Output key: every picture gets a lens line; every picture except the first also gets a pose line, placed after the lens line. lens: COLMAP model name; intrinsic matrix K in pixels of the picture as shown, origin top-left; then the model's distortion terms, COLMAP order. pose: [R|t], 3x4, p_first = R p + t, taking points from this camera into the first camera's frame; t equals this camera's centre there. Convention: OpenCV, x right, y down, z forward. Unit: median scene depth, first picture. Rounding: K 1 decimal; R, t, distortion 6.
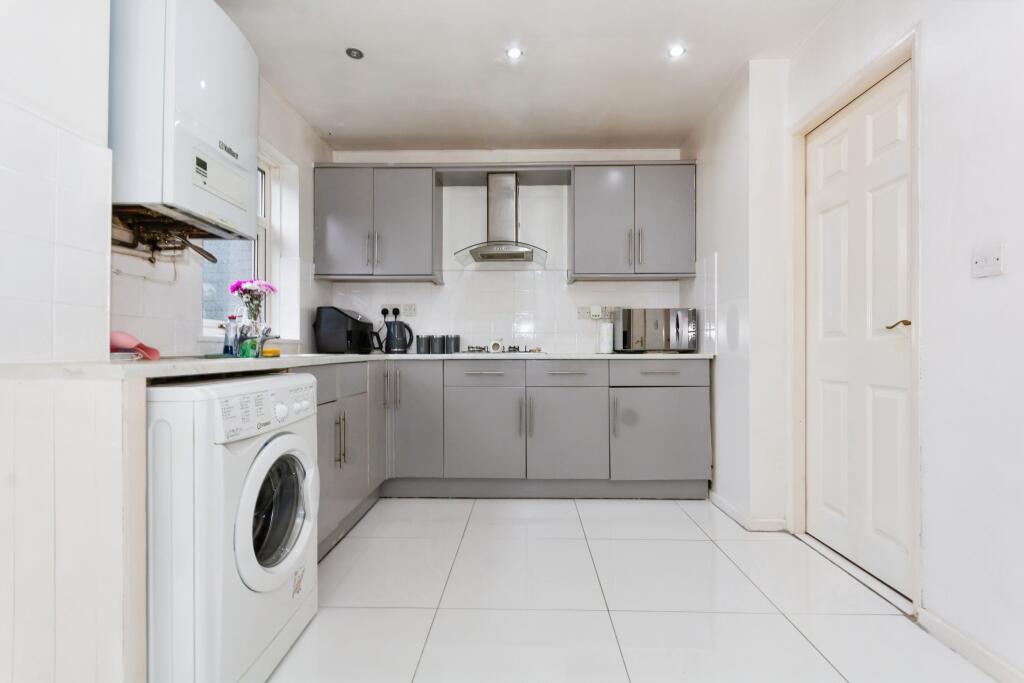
lens RADIAL K [[456.8, 0, 514.2], [0, 456.8, 348.5], [0, 0, 1]] dist [0.000757, 0.001656]
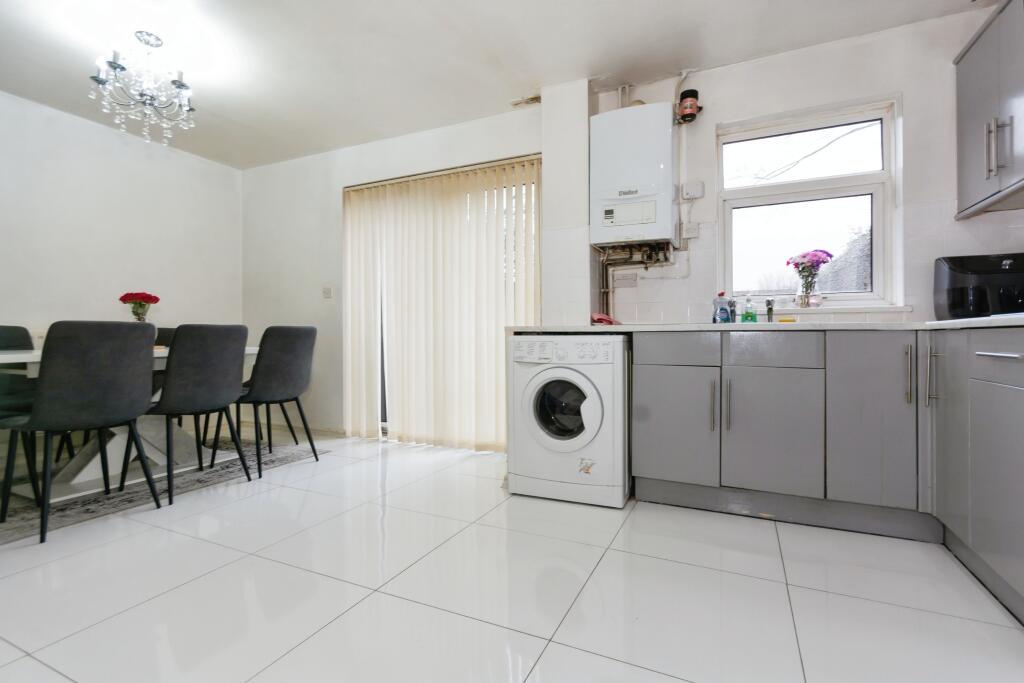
lens RADIAL K [[456.8, 0, 516.1], [0, 456.8, 339.8], [0, 0, 1]] dist [0.000757, 0.001656]
pose [[-0.406127, -0.000260, -0.913817, 0.929281], [0.005281, 0.999983, -0.002631, 0.069188], [0.913802, -0.005895, -0.406118, 1.246233]]
